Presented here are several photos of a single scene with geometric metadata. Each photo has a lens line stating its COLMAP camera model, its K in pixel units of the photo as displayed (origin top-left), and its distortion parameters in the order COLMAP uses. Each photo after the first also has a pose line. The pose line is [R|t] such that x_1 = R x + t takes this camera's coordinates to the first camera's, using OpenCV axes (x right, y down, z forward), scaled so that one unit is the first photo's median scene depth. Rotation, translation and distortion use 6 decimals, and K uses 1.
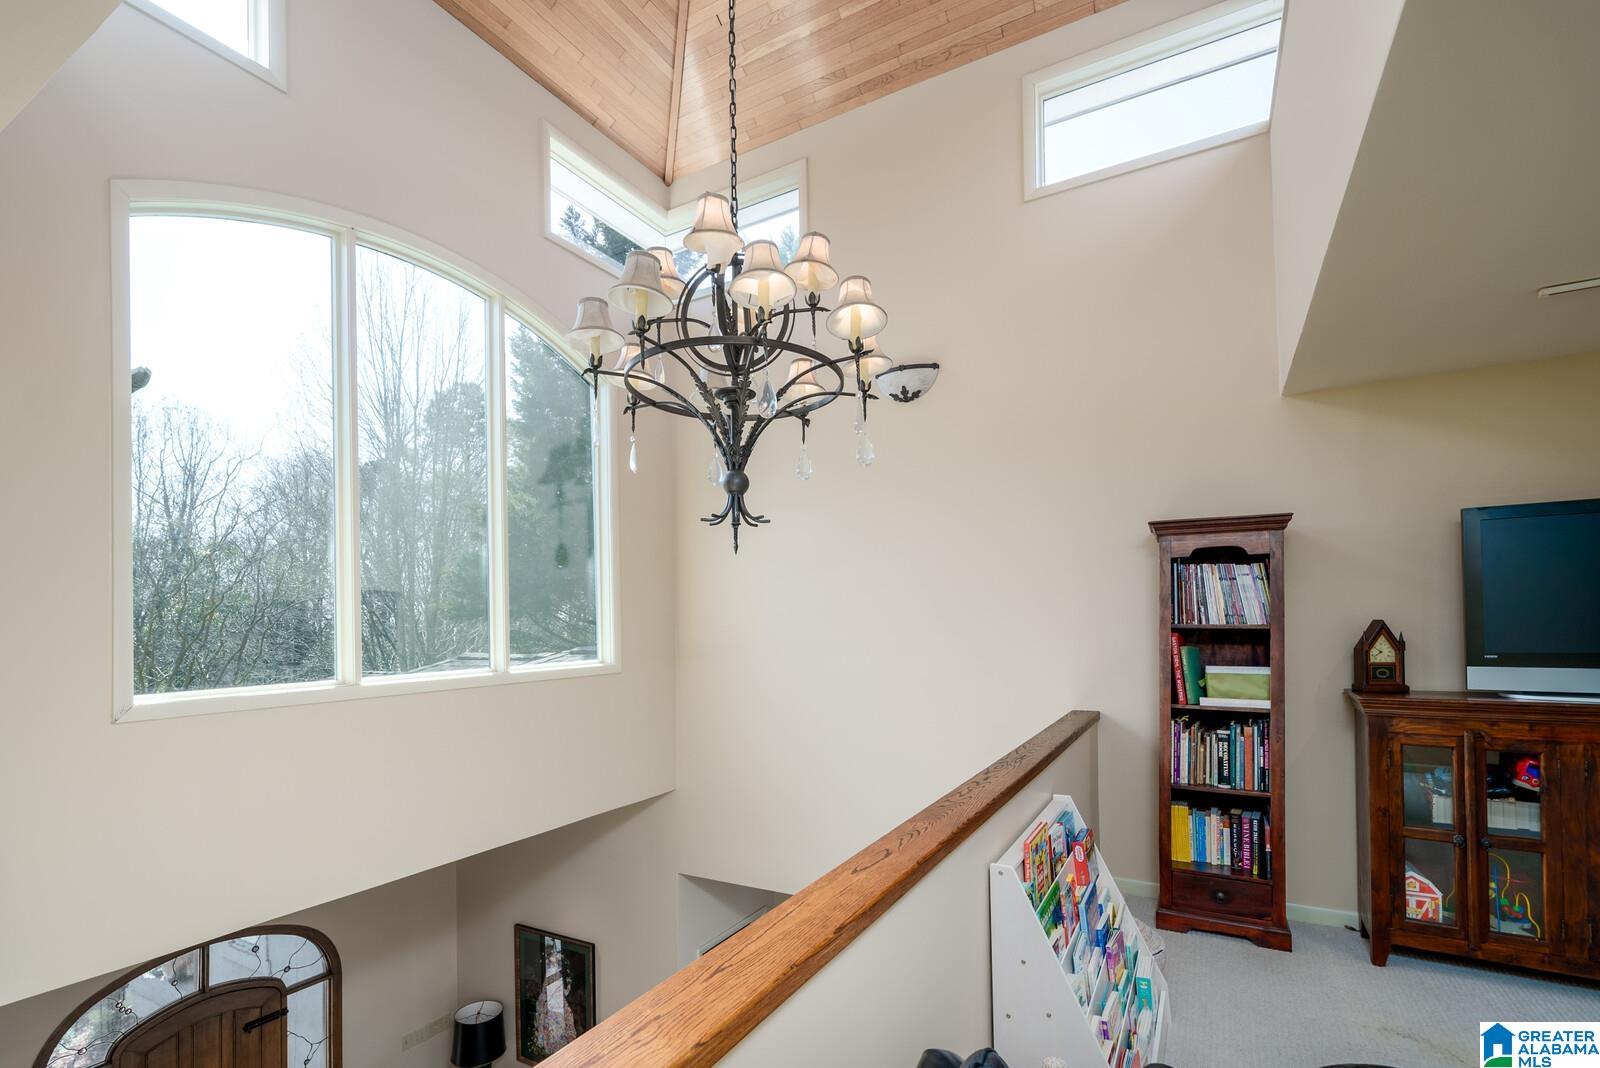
lens RADIAL K [[732.1, 0, 802.7], [0, 732.1, 618.5], [0, 0, 1]] dist [-0.003595, 0.000884]
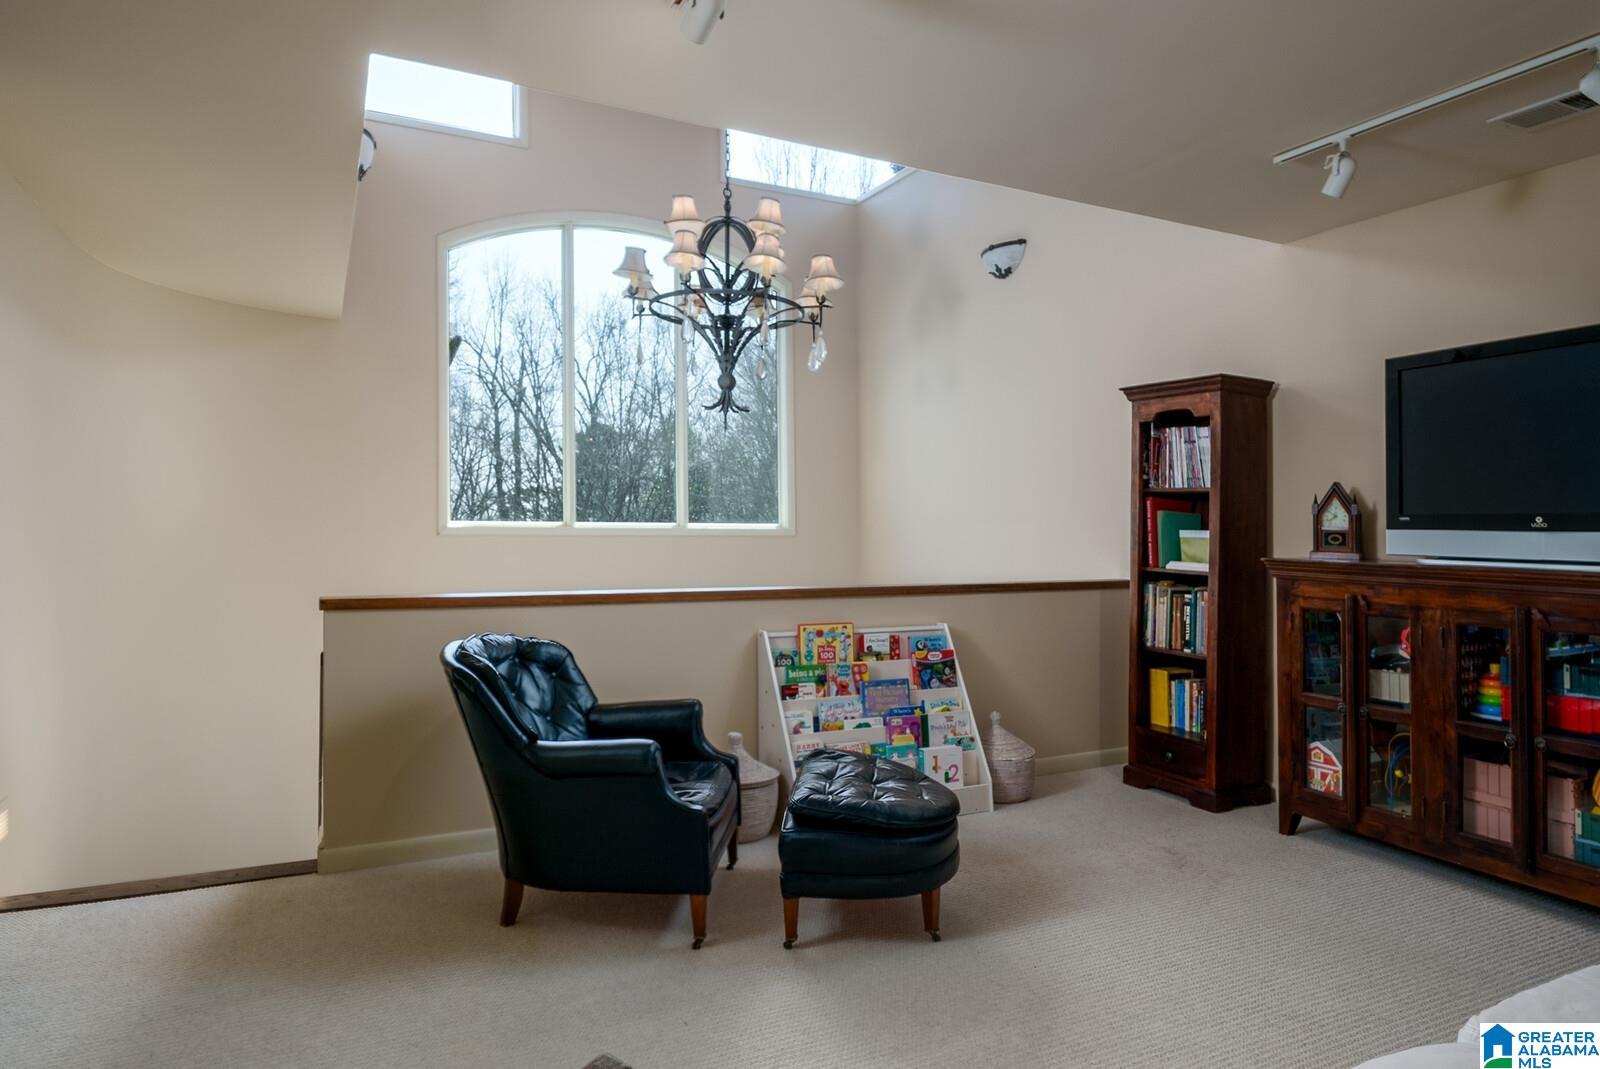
lens RADIAL K [[945.4, 0, 801.7], [0, 945.4, 541.7], [0, 0, 1]] dist [-0.003833, 0.001919]
pose [[0.838929, 0.033236, -0.543225, 0.851882], [-0.018966, 0.999313, 0.031849, 0.051313], [0.543910, -0.016416, 0.838983, -0.374707]]
